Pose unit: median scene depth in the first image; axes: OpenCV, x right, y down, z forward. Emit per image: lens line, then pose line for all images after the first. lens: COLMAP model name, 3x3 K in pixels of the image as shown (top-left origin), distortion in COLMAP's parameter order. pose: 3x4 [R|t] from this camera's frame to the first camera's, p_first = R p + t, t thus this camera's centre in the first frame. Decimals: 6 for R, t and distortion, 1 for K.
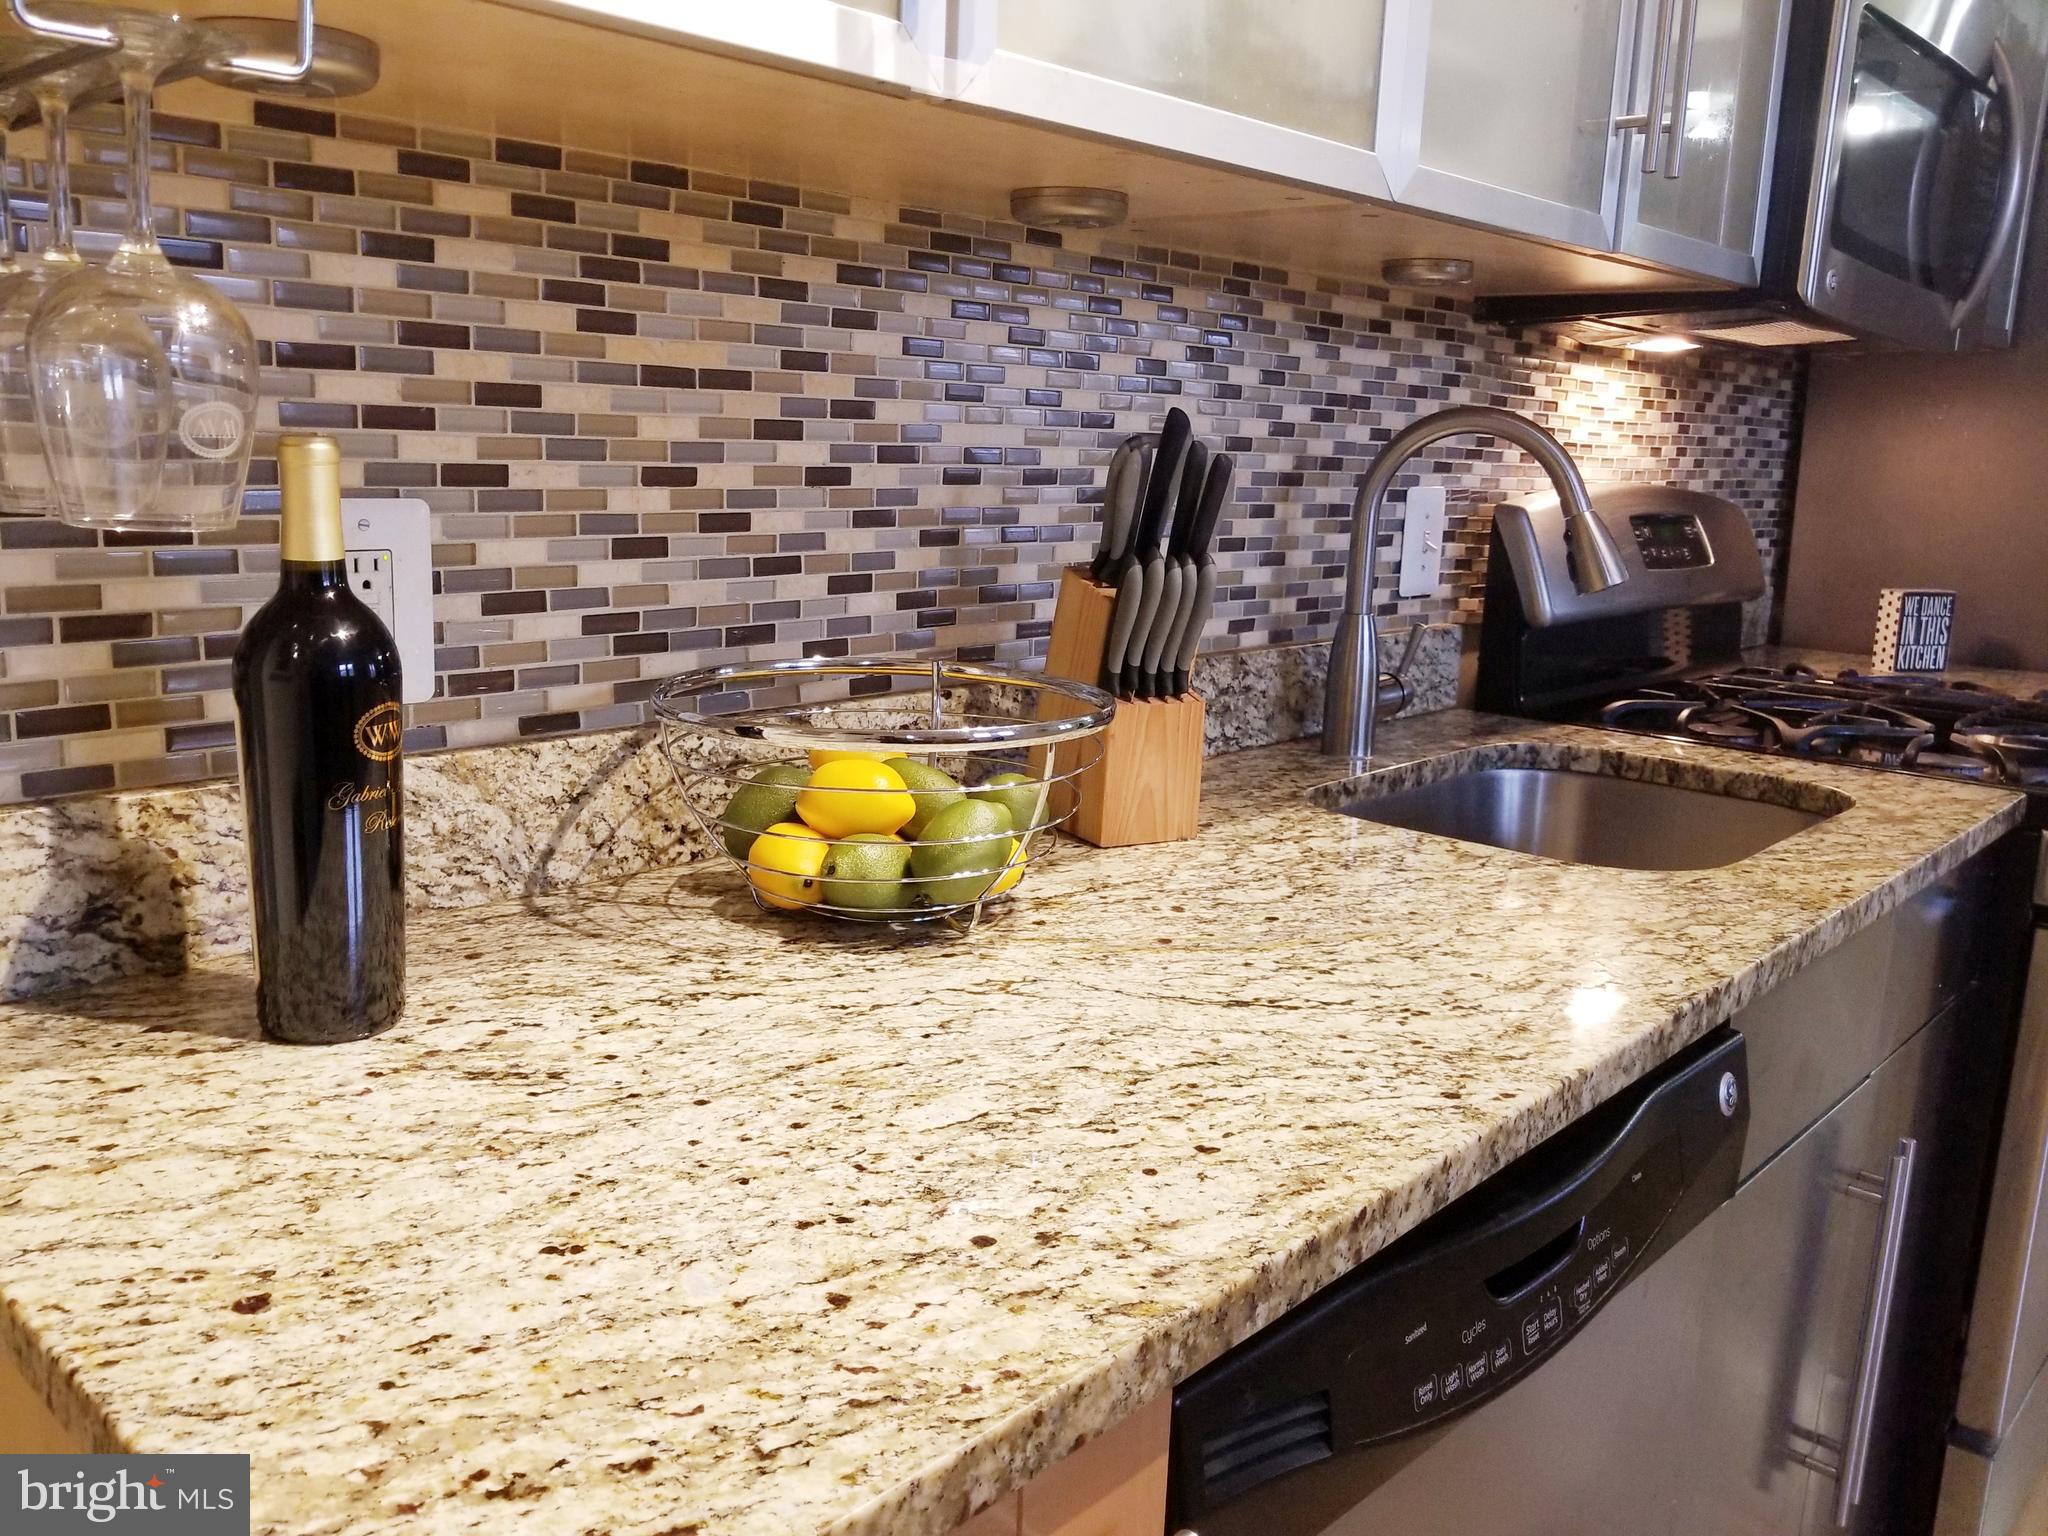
lens RADIAL K [[1624.7, 0, 1030.9], [0, 1624.7, 769.3], [0, 0, 1]] dist [0.011664, -0.025418]
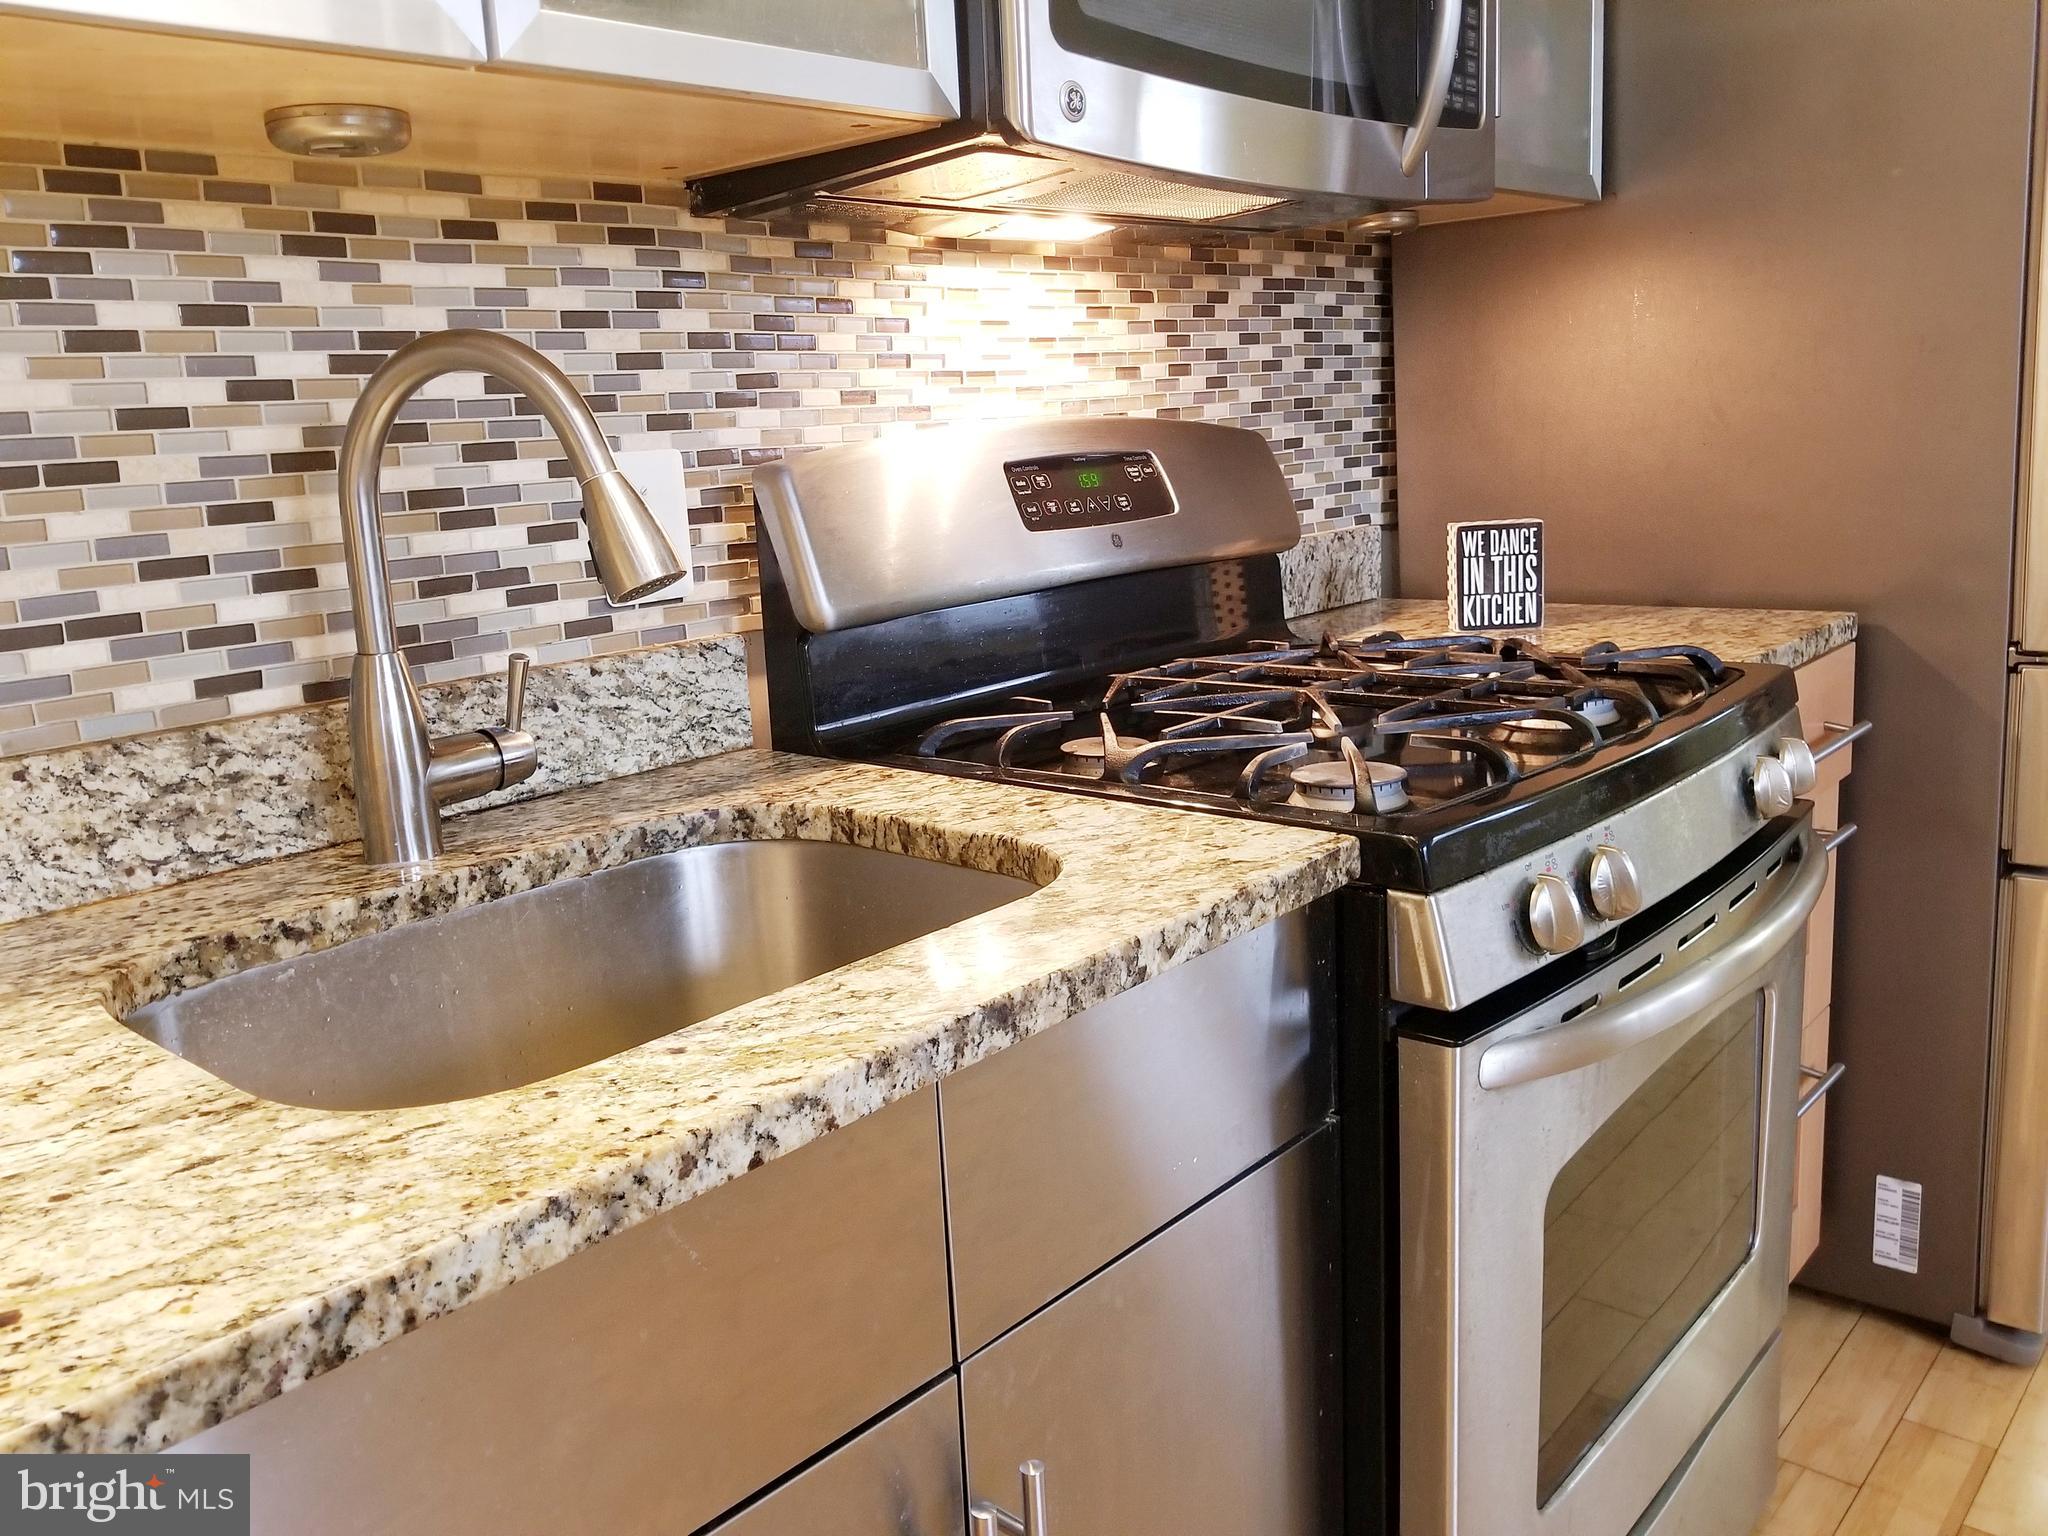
lens RADIAL K [[1624.7, 0, 1013.6], [0, 1624.7, 761.4], [0, 0, 1]] dist [0.011664, -0.025418]
pose [[0.995871, -0.090544, -0.006551, 0.432269], [0.090599, 0.995850, 0.008680, -0.030463], [0.005738, -0.009238, 0.999941, 0.303792]]
